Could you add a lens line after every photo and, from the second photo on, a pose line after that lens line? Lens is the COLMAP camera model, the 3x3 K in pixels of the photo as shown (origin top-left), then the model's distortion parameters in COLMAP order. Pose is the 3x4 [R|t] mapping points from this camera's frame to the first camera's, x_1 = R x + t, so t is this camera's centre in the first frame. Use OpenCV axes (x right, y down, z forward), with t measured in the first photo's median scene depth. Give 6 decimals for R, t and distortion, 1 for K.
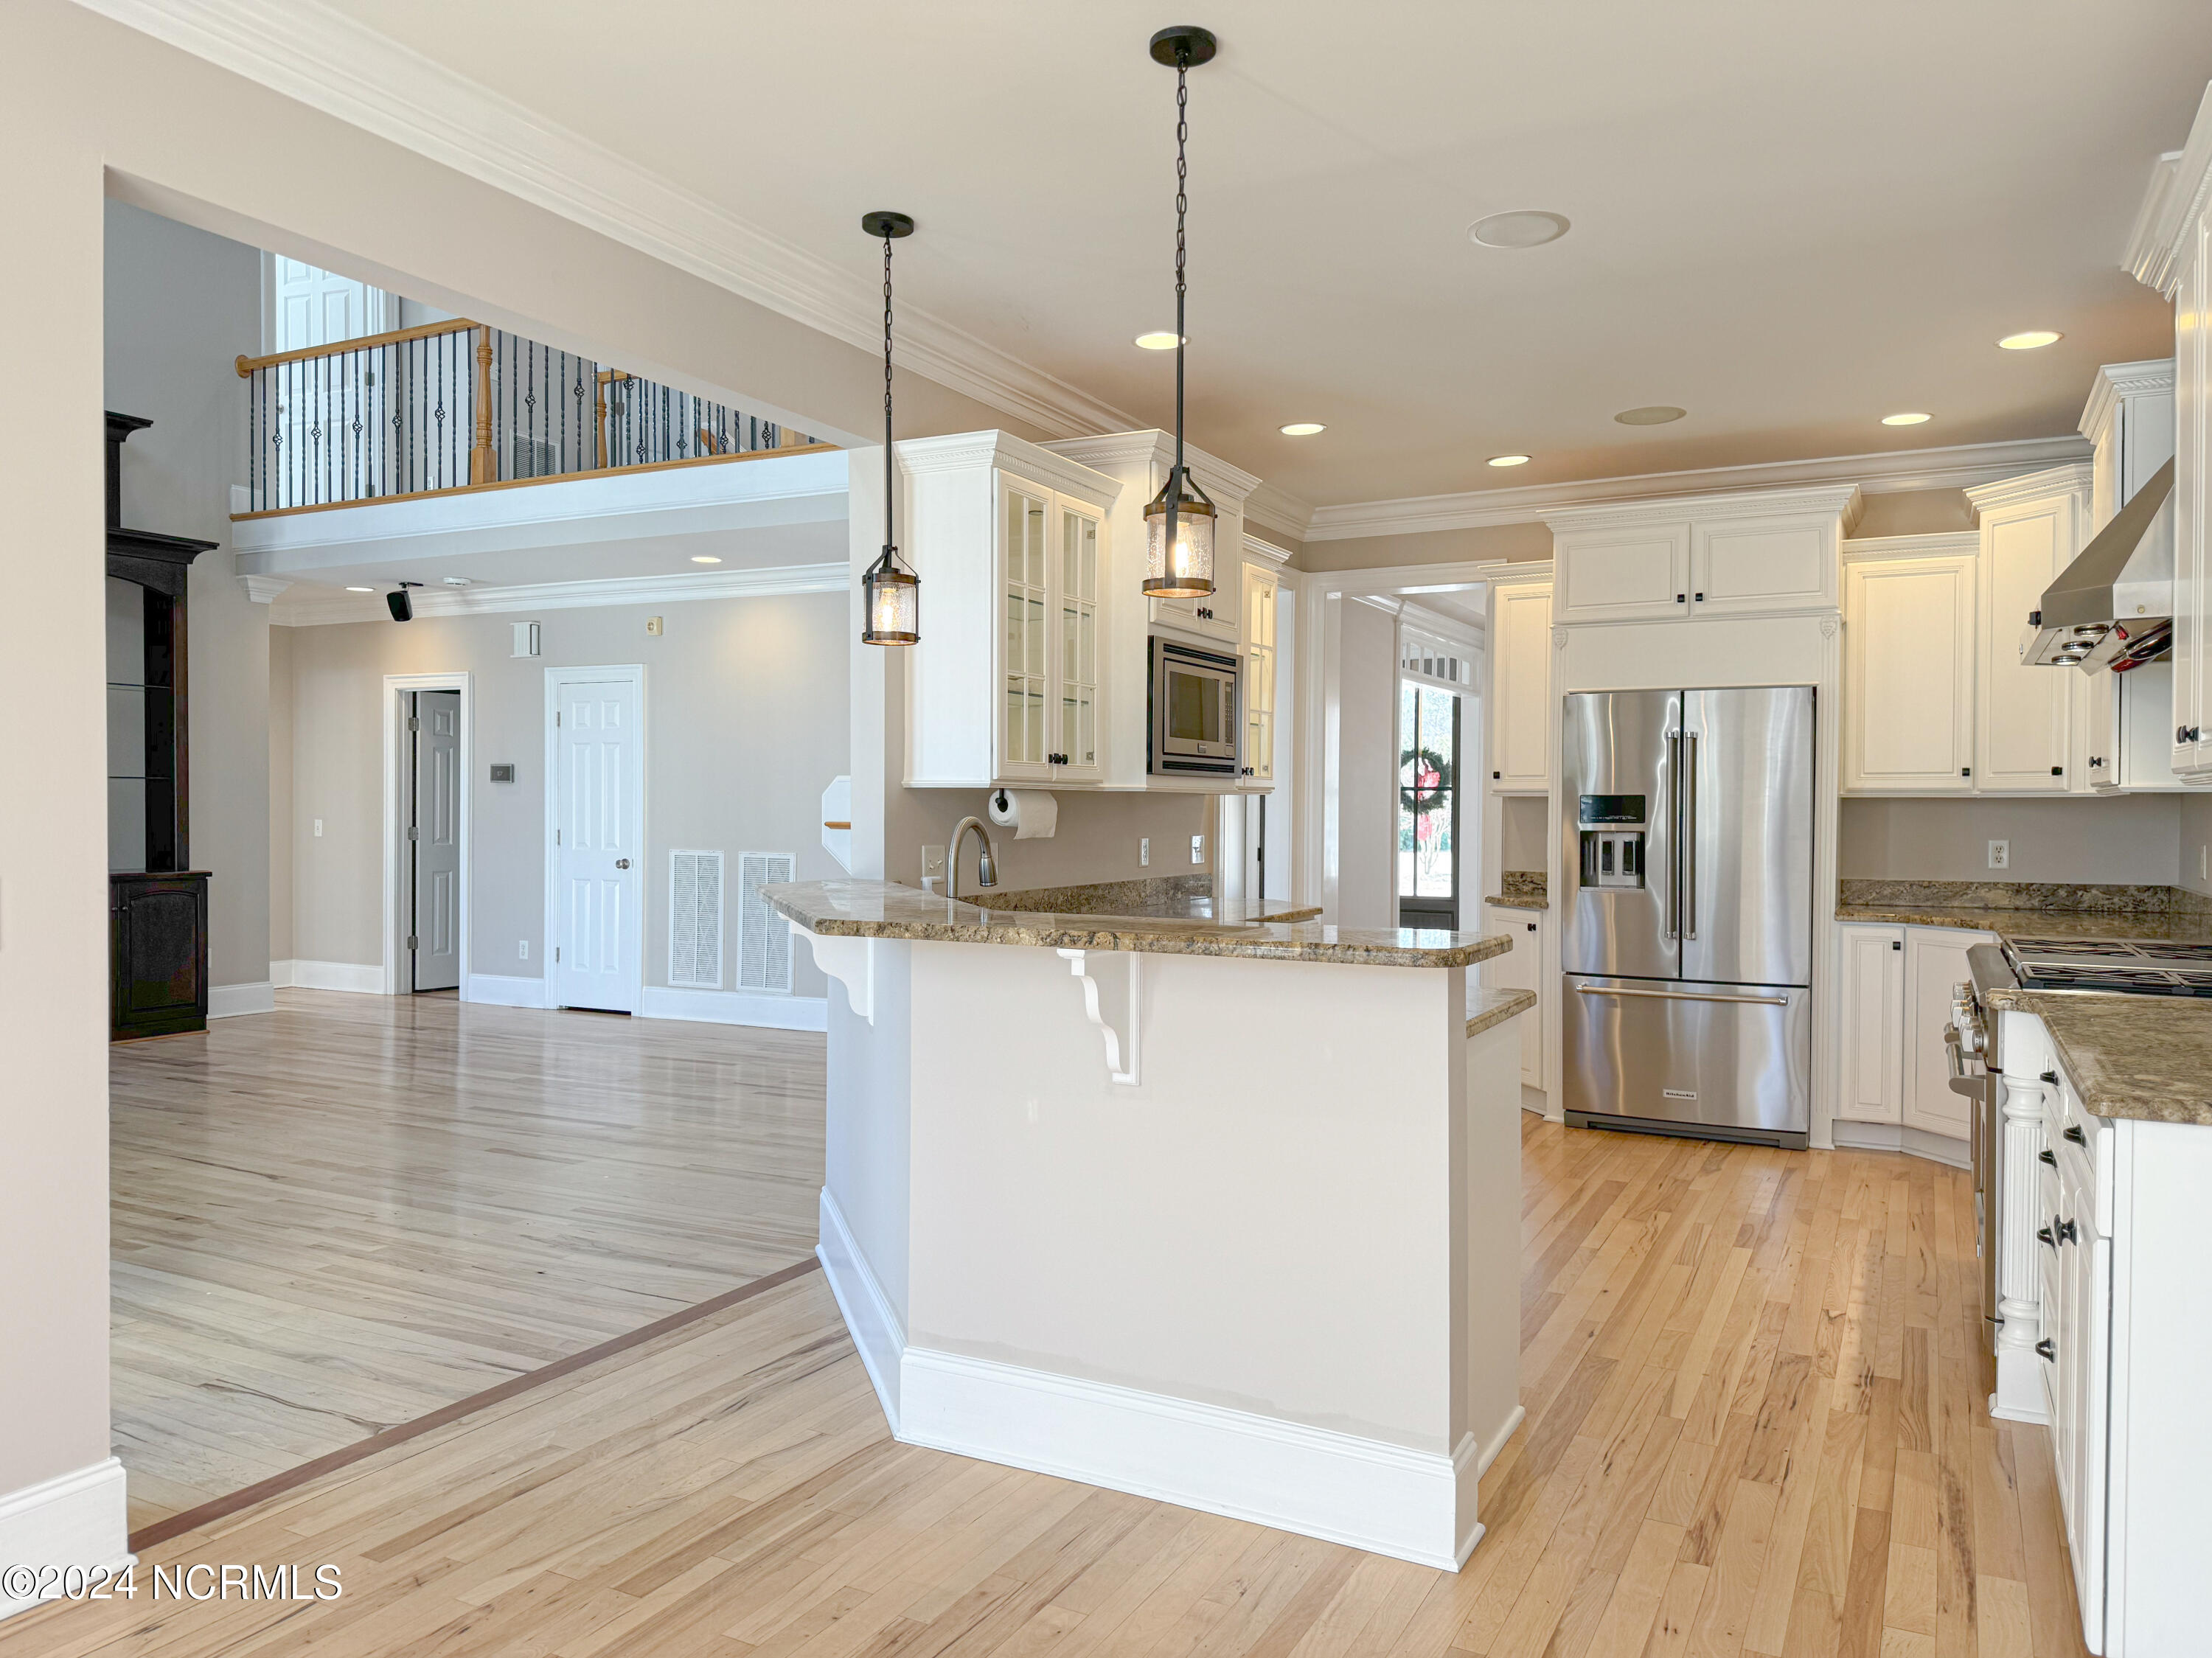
lens RADIAL K [[1585.4, 0, 1106.0], [0, 1585.4, 829.0], [0, 0, 1]] dist [0.065748, -0.002879]
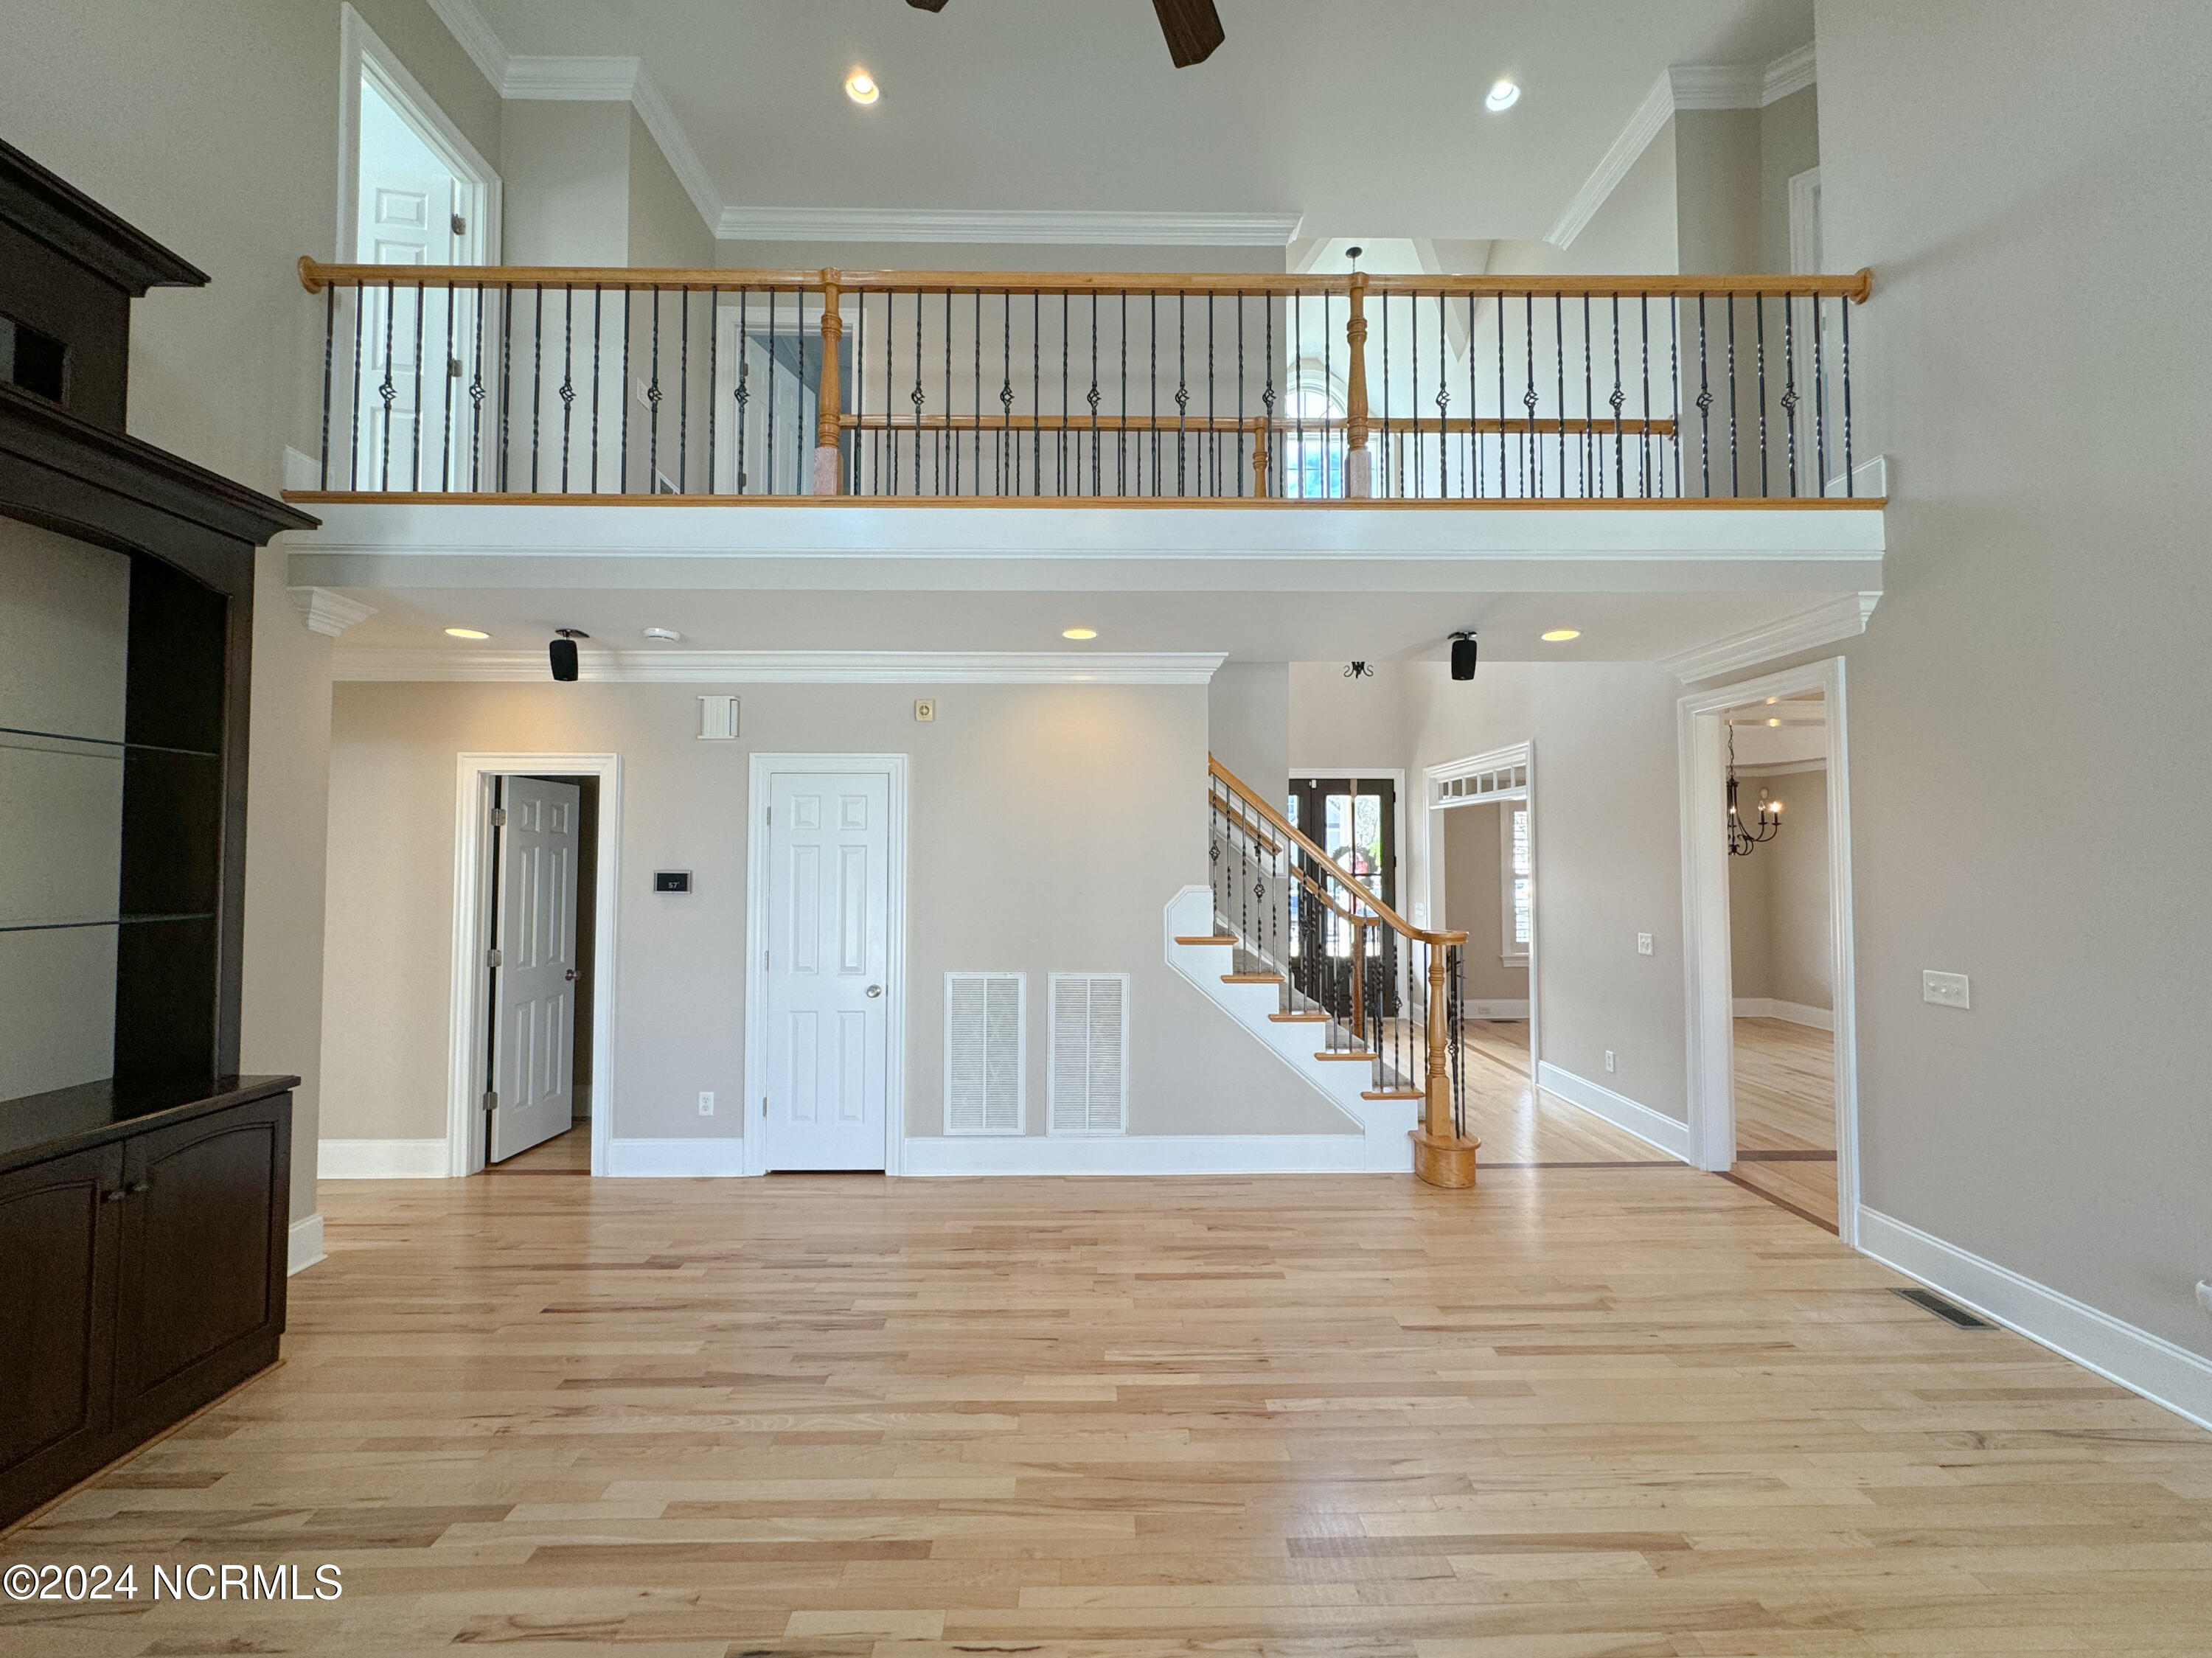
lens RADIAL K [[878.5, 0, 1104.9], [0, 878.5, 842.2], [0, 0, 1]] dist [0.018898, 0.000106]
pose [[0.878145, 0.003085, 0.478384, -0.421480], [0.010065, 0.999639, -0.024921, -0.044292], [-0.478289, 0.026699, 0.877797, 0.539846]]
